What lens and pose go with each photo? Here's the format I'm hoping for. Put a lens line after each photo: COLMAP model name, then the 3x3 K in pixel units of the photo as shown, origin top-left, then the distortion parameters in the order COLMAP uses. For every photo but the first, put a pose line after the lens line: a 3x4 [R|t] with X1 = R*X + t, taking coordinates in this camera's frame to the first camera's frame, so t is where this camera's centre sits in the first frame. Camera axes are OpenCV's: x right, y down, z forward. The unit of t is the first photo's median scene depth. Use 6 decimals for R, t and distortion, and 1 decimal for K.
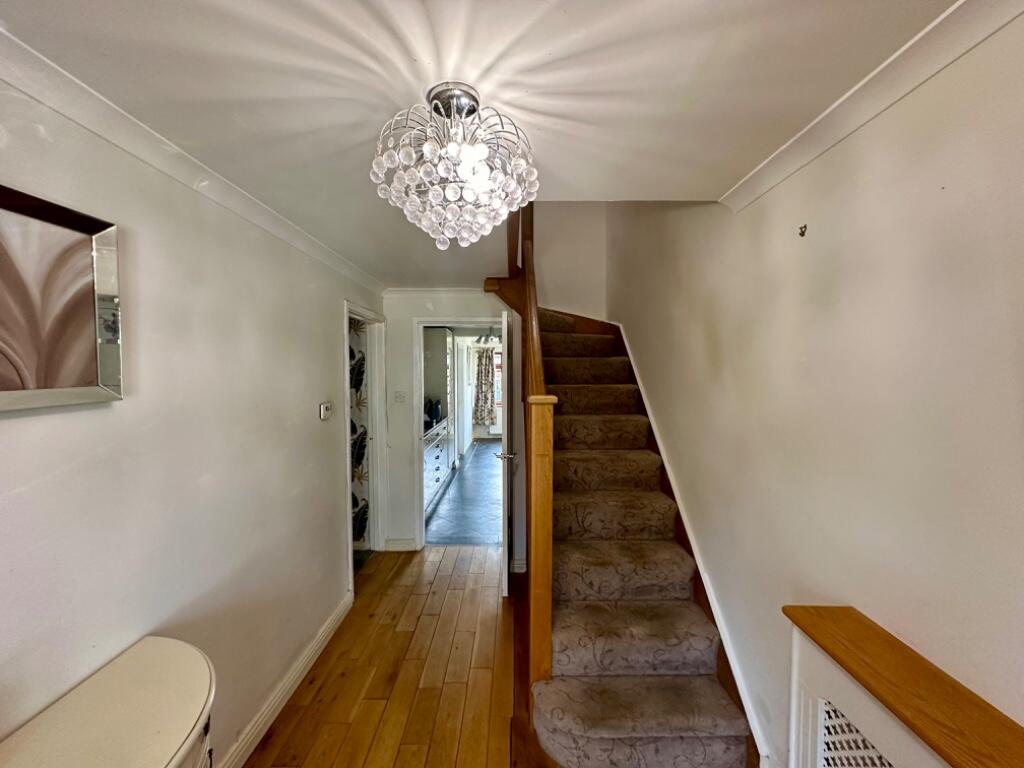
lens RADIAL K [[410.8, 0, 512.0], [0, 410.8, 384.0], [0, 0, 1]] dist [-0.002222, -0.000123]
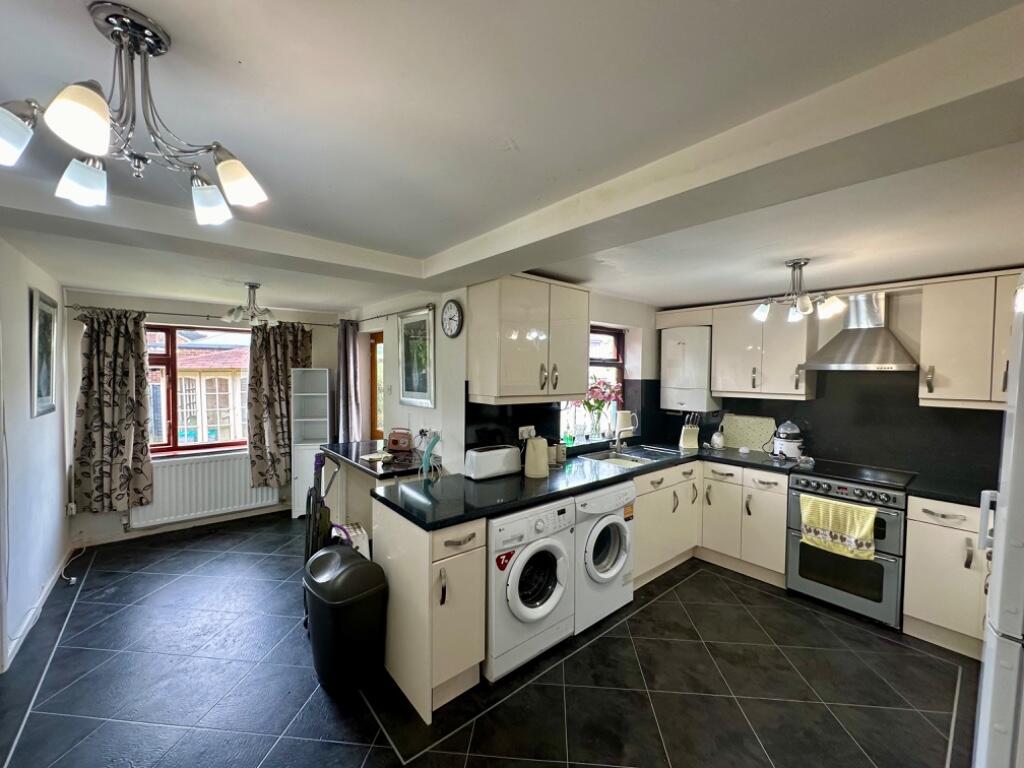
lens RADIAL K [[410.8, 0, 512.0], [0, 410.8, 384.0], [0, 0, 1]] dist [-0.002222, -0.000123]
pose [[0.774754, -0.005183, 0.632241, -0.018660], [0.010252, 0.999938, -0.004365, -0.013421], [-0.632179, 0.009864, 0.774759, 0.463787]]
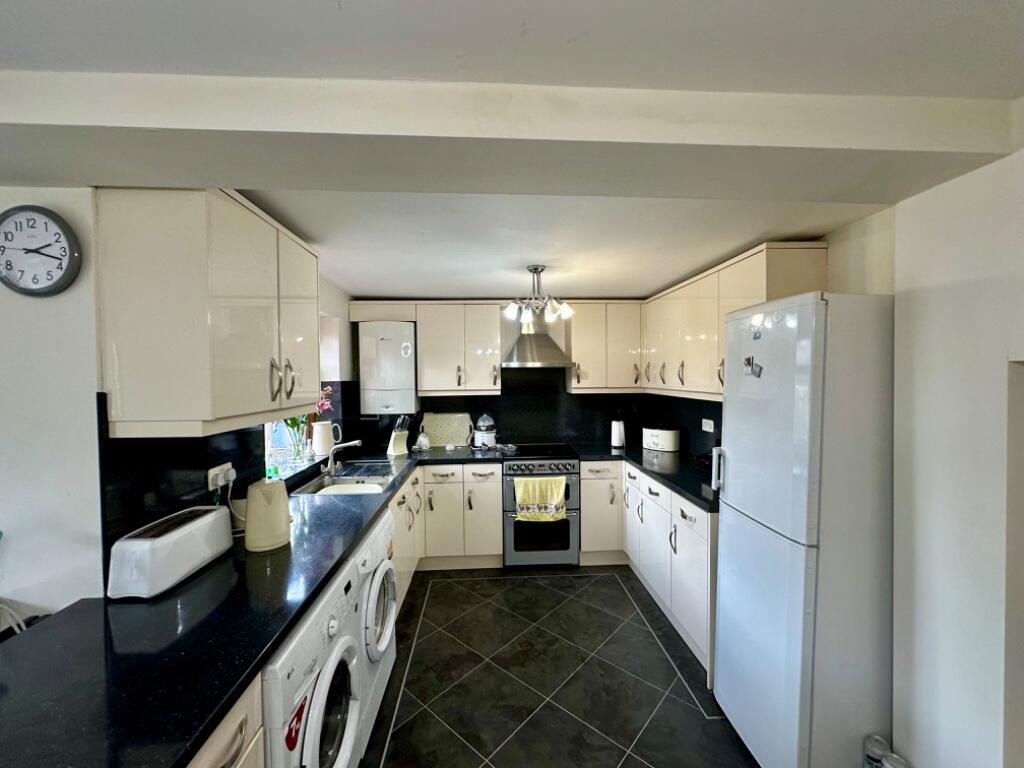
lens RADIAL K [[410.8, 0, 512.0], [0, 410.8, 384.0], [0, 0, 1]] dist [-0.002222, -0.000123]
pose [[-0.045206, -0.018539, 0.998806, 0.005150], [0.049554, 0.998555, 0.020777, -0.016894], [-0.997748, 0.050434, -0.044222, 0.607523]]
